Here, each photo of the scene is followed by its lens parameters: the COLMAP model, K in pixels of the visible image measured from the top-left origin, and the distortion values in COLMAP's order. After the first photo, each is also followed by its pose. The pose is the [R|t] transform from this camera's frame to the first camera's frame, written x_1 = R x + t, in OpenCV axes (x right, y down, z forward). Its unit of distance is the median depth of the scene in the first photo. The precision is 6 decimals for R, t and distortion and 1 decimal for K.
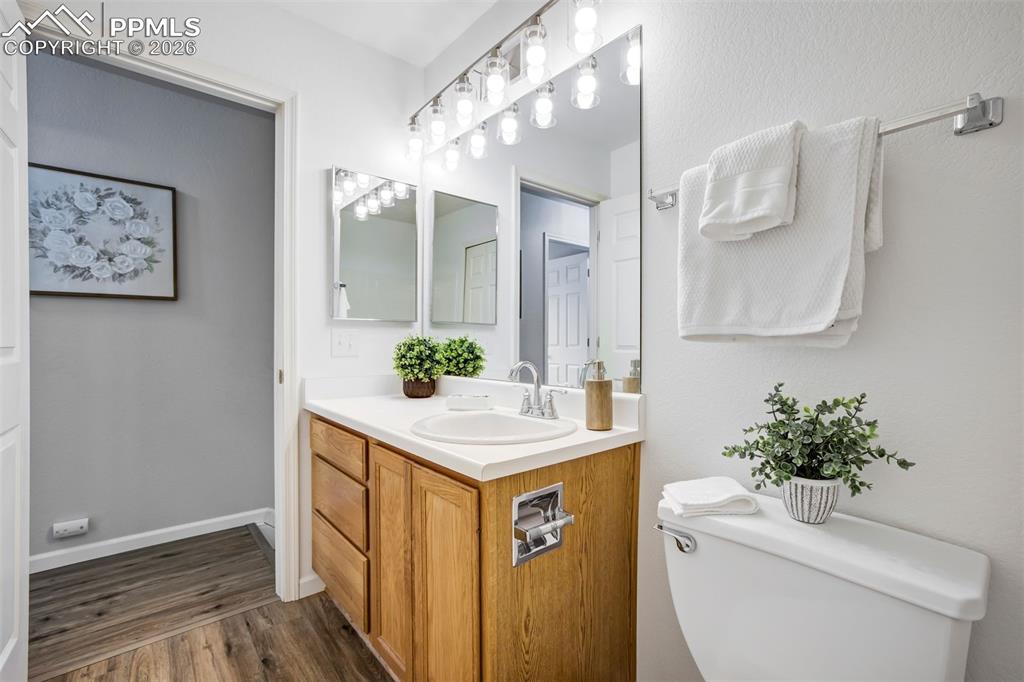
lens RADIAL K [[442.9, 0, 510.1], [0, 442.9, 338.0], [0, 0, 1]] dist [-0.040665, 0.017509]
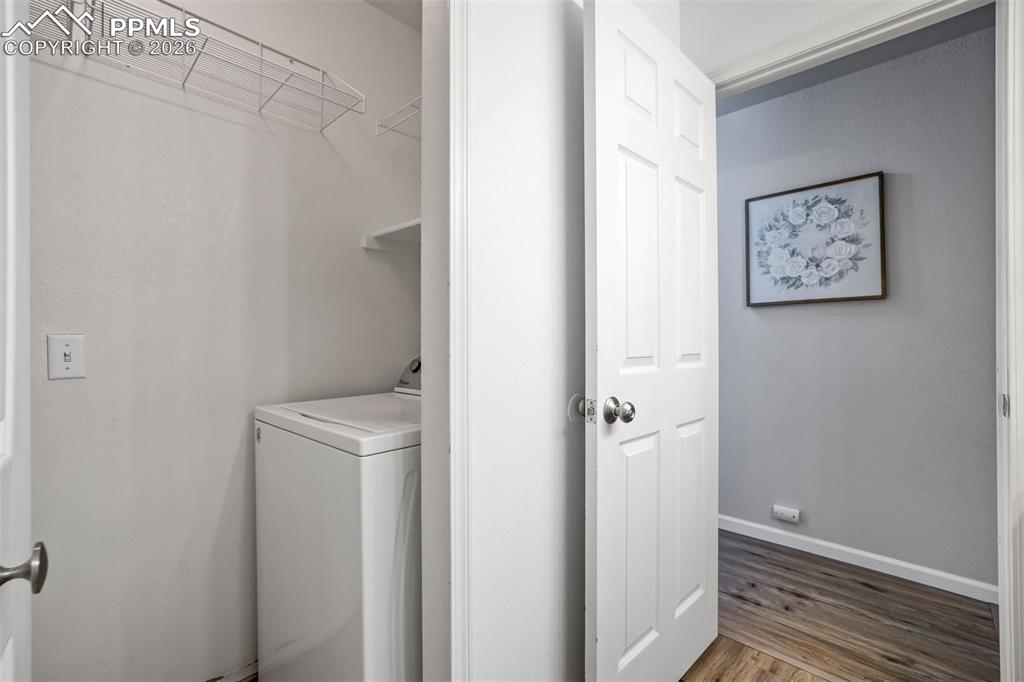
lens RADIAL K [[442.9, 0, 510.1], [0, 442.9, 338.0], [0, 0, 1]] dist [-0.040665, 0.017509]
pose [[0.112362, -0.009100, -0.993626, 0.017248], [0.012465, 0.999892, -0.007748, -0.010839], [0.993589, -0.011515, 0.112463, 0.165372]]
